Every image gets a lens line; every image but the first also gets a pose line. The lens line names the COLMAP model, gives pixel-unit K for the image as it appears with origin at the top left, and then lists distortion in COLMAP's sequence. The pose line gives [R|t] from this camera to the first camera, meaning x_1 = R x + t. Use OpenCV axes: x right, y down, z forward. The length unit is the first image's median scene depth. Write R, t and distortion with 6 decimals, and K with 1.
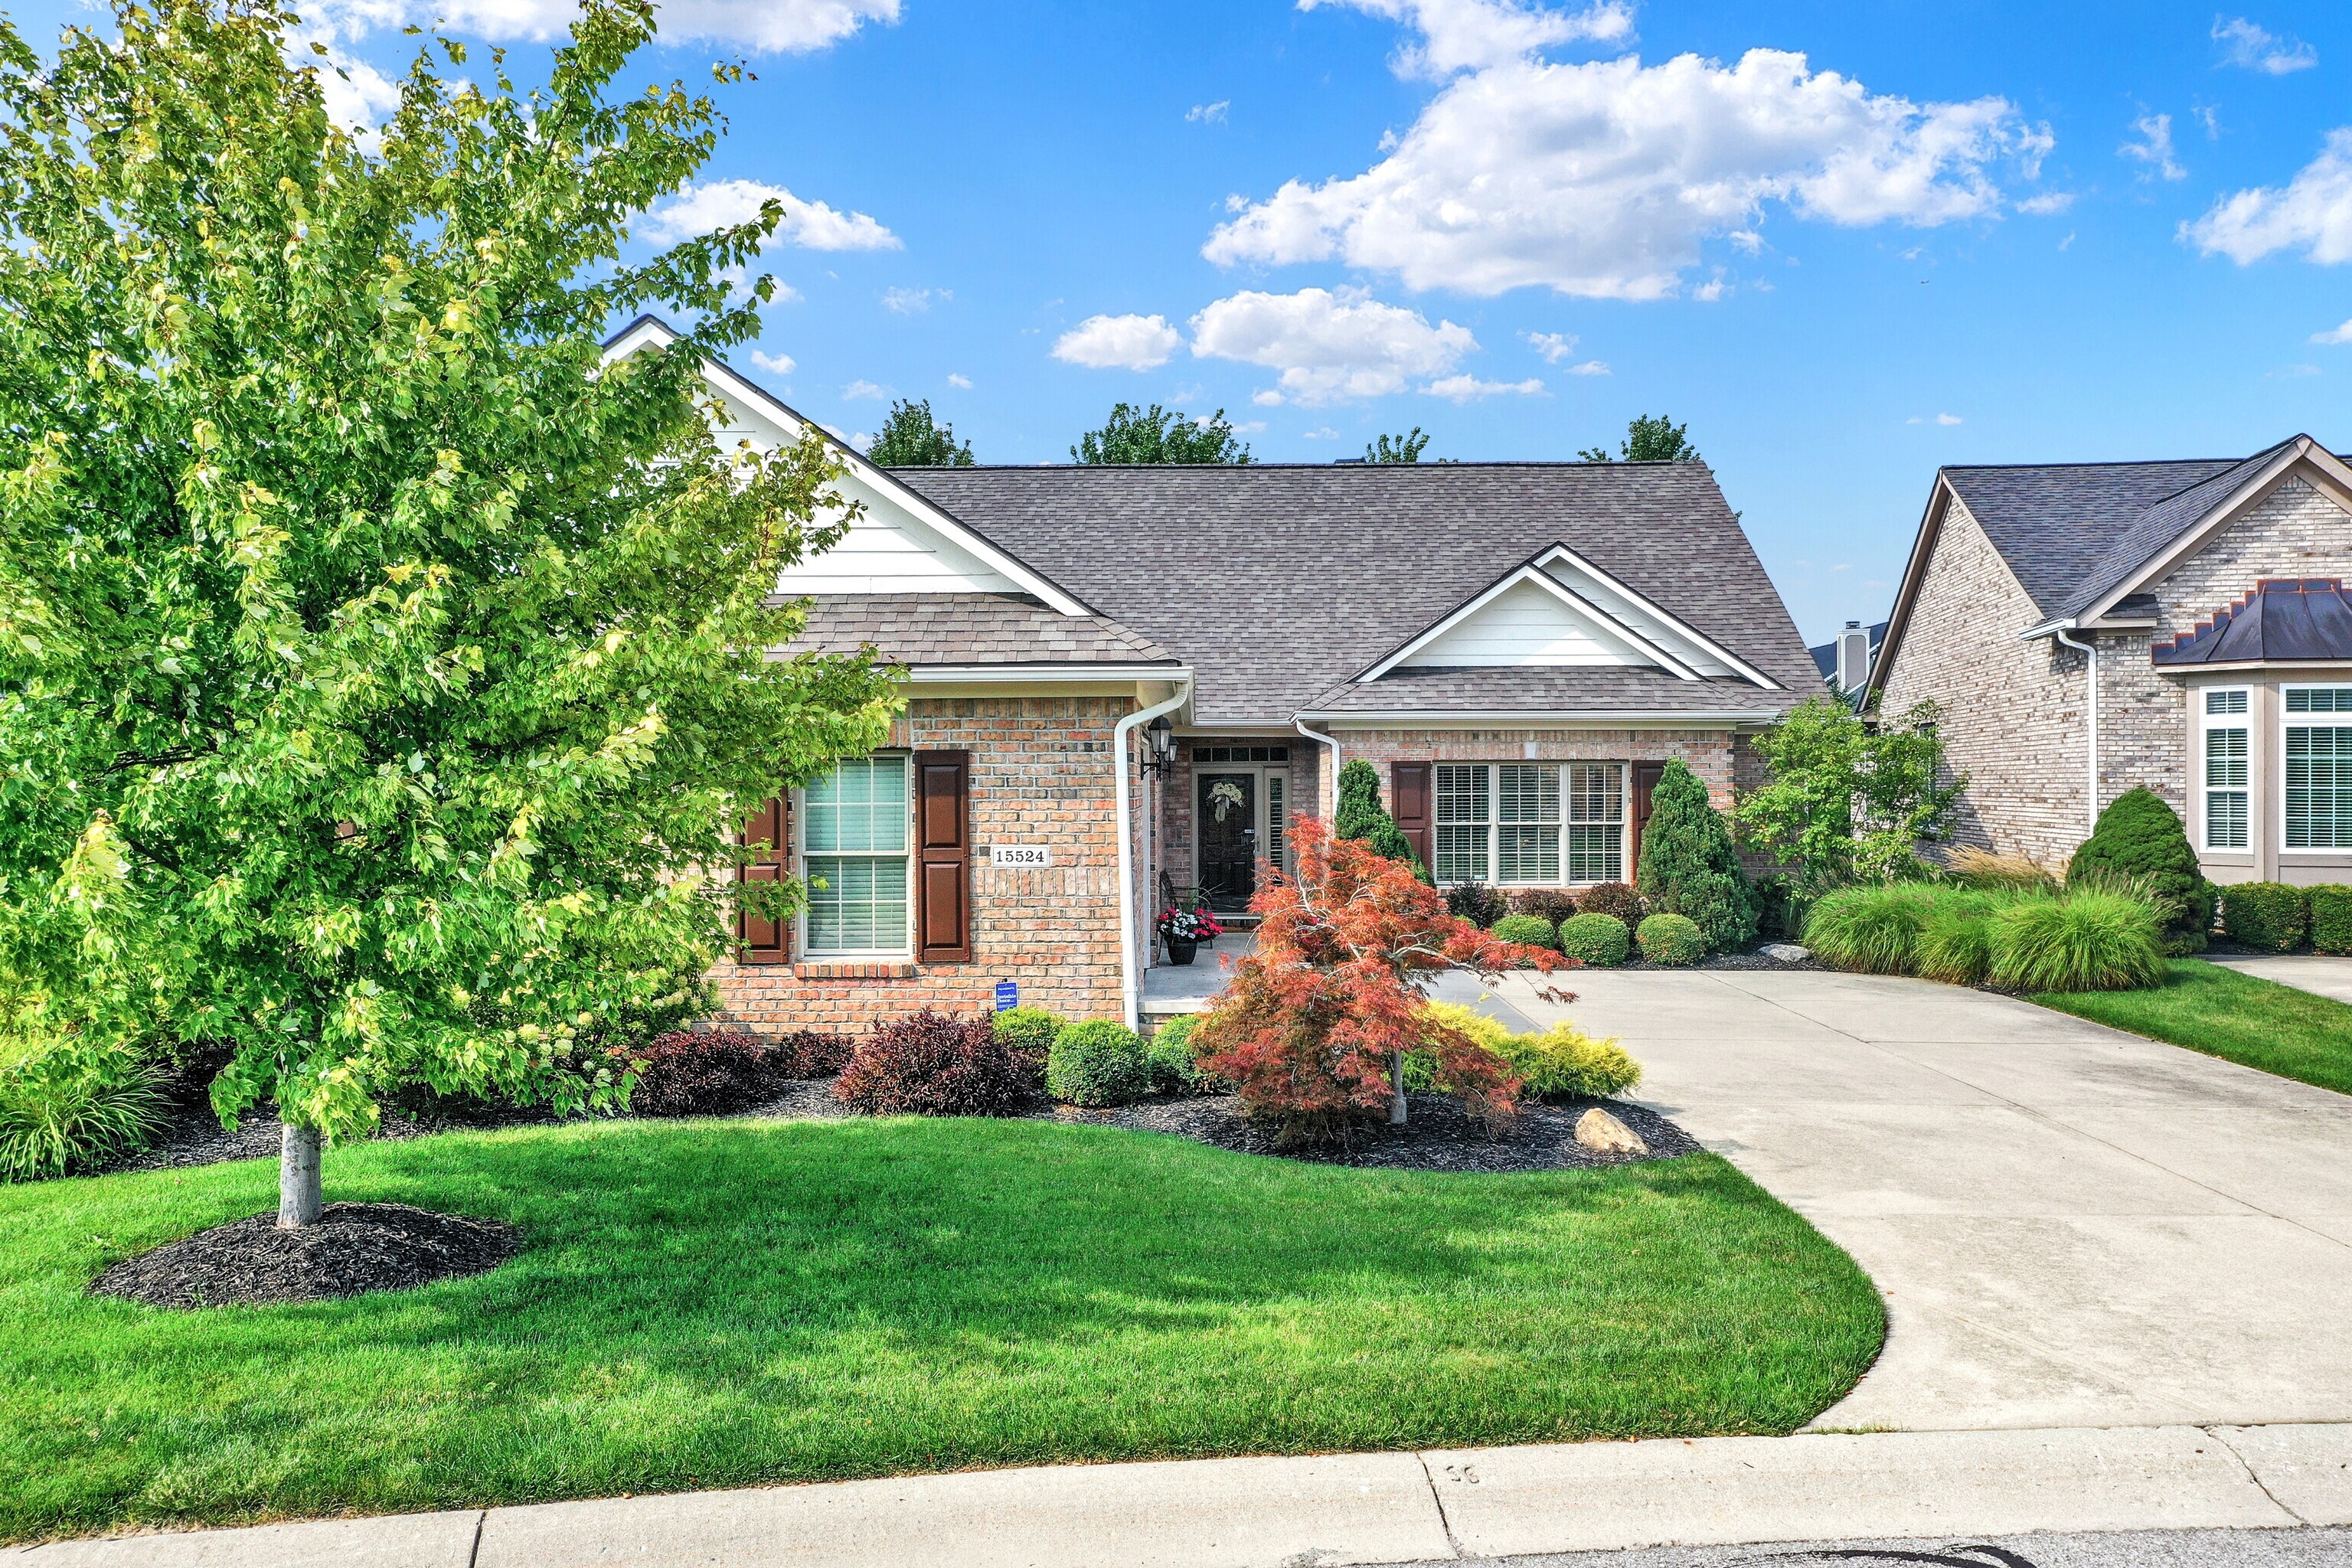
lens RADIAL K [[1844.7, 0, 1092.2], [0, 1844.7, 782.2], [0, 0, 1]] dist [0.010984, 0.003651]
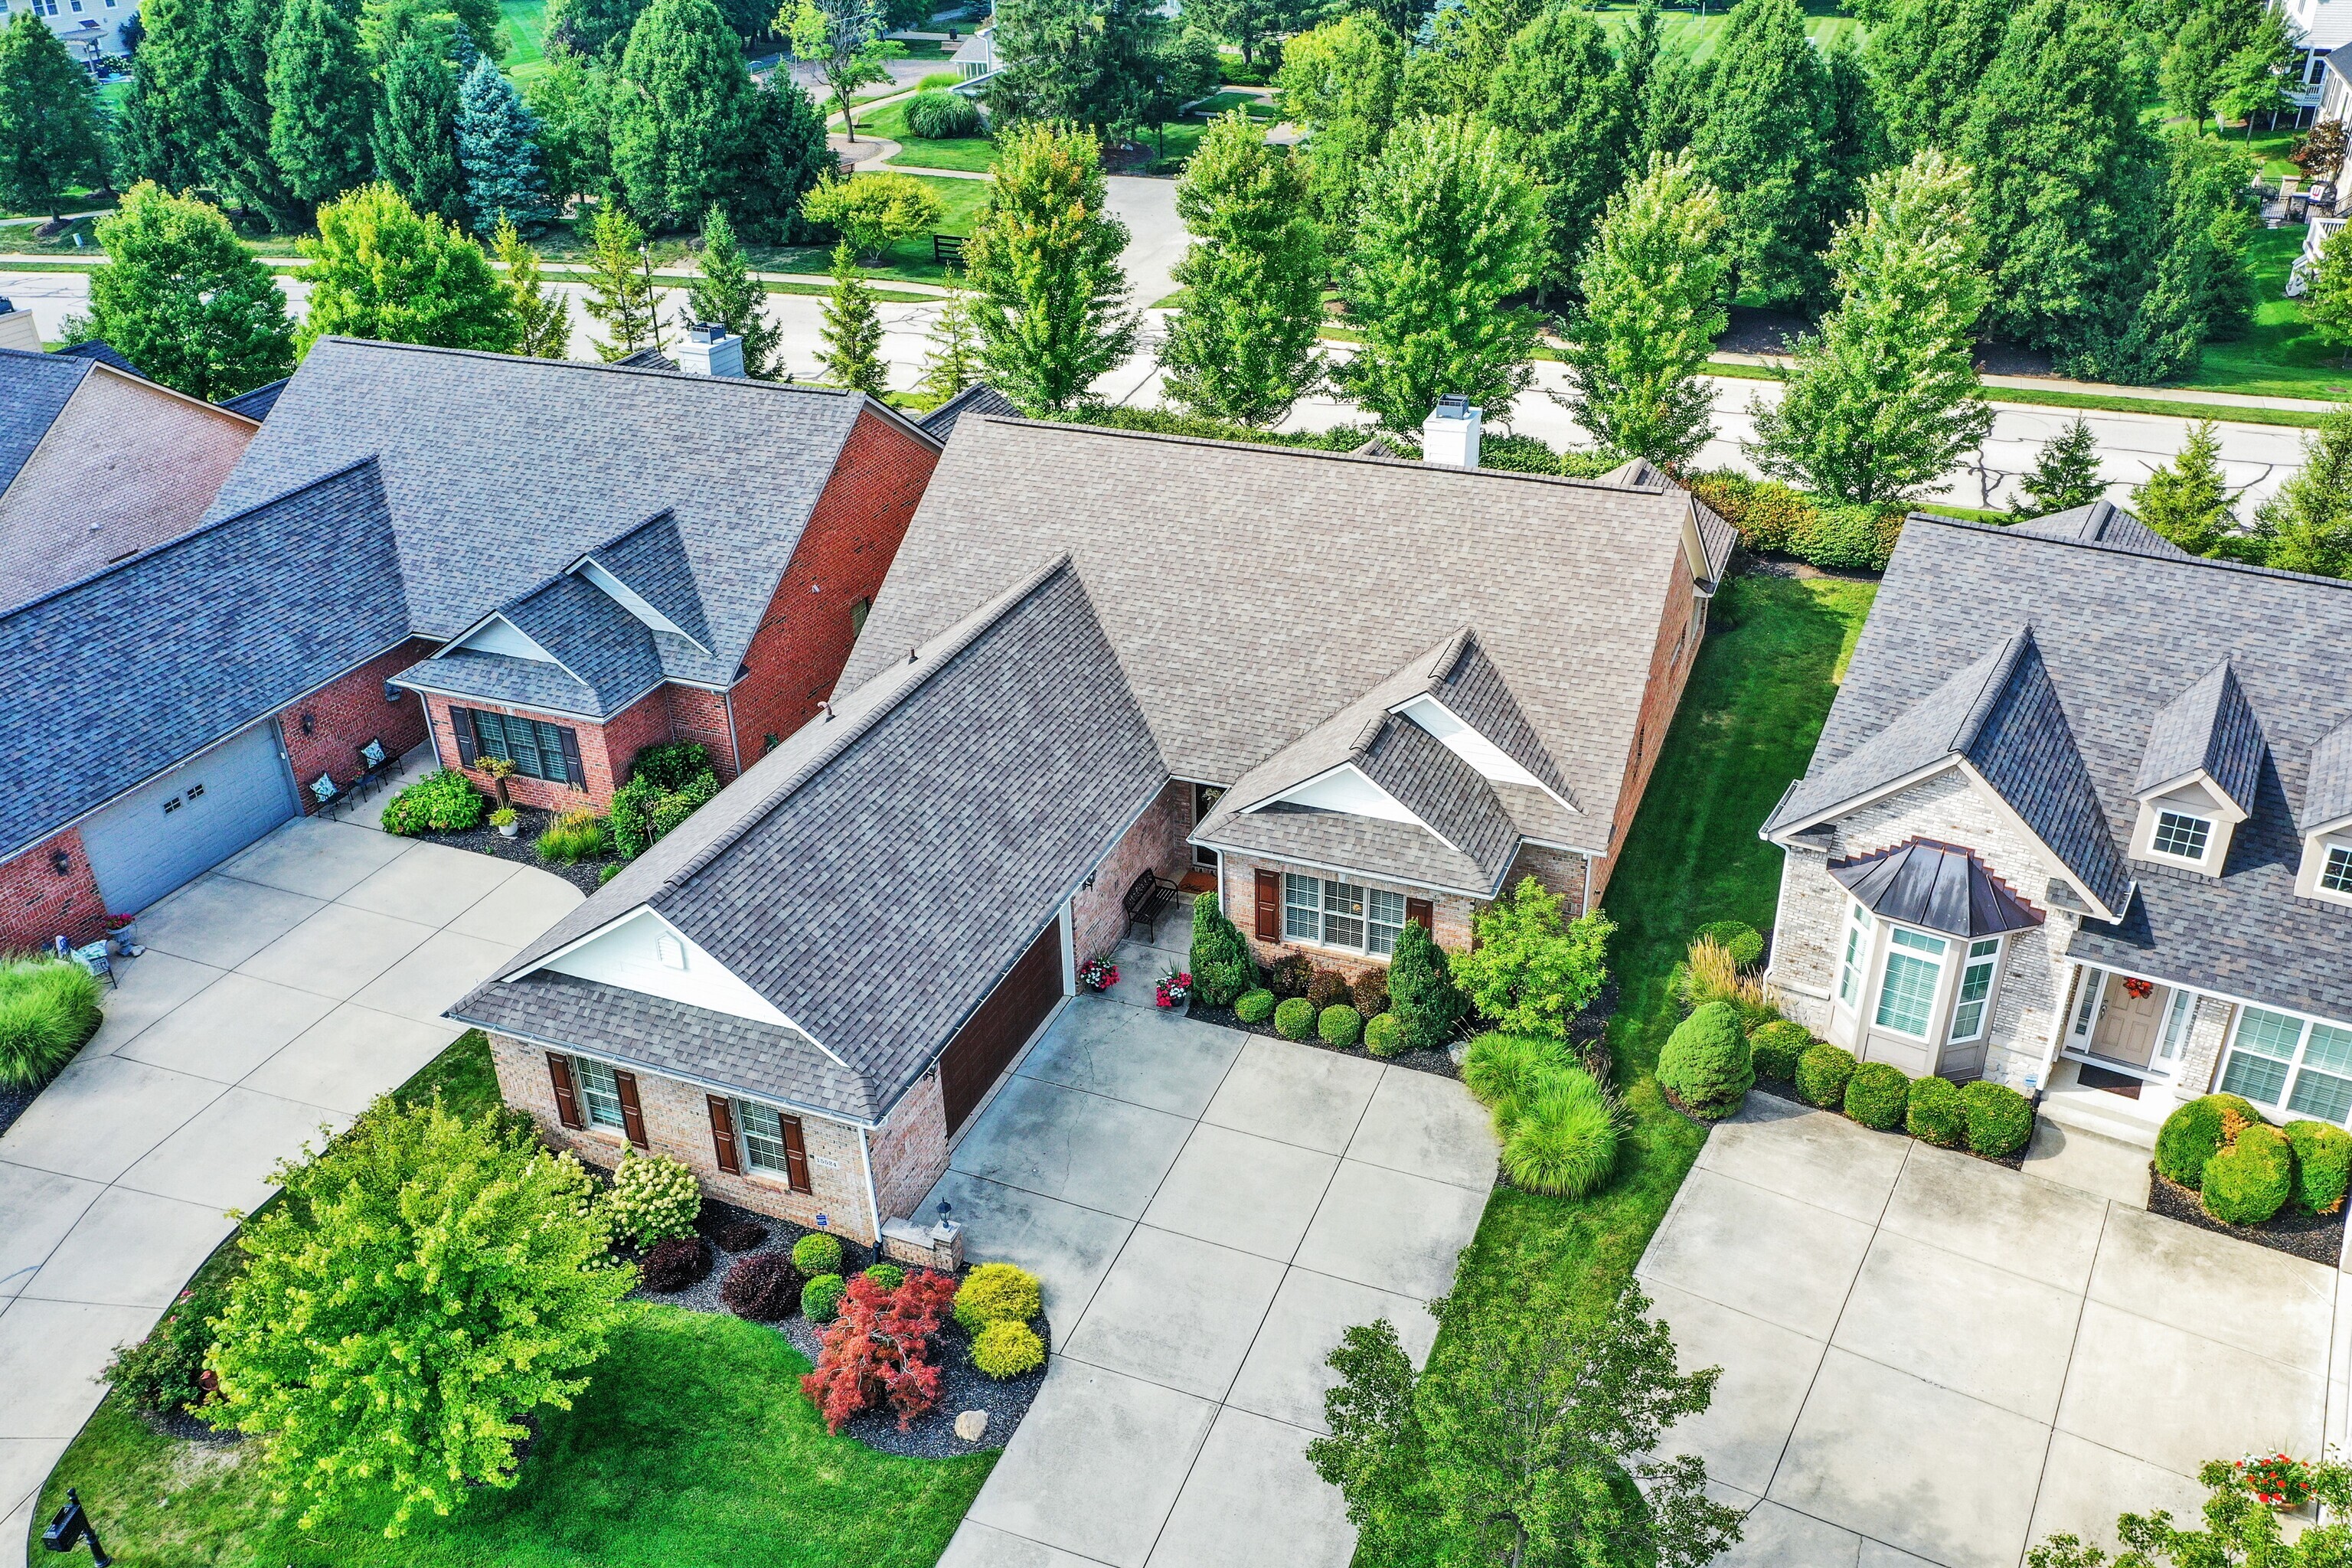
lens RADIAL K [[1844.7, 0, 1097.1], [0, 1844.7, 779.1], [0, 0, 1]] dist [0.010984, 0.003651]
pose [[0.929709, 0.138596, -0.341222, 0.595474], [0.047758, 0.873300, 0.484836, -0.885370], [0.365185, -0.467053, 0.805296, -0.253573]]
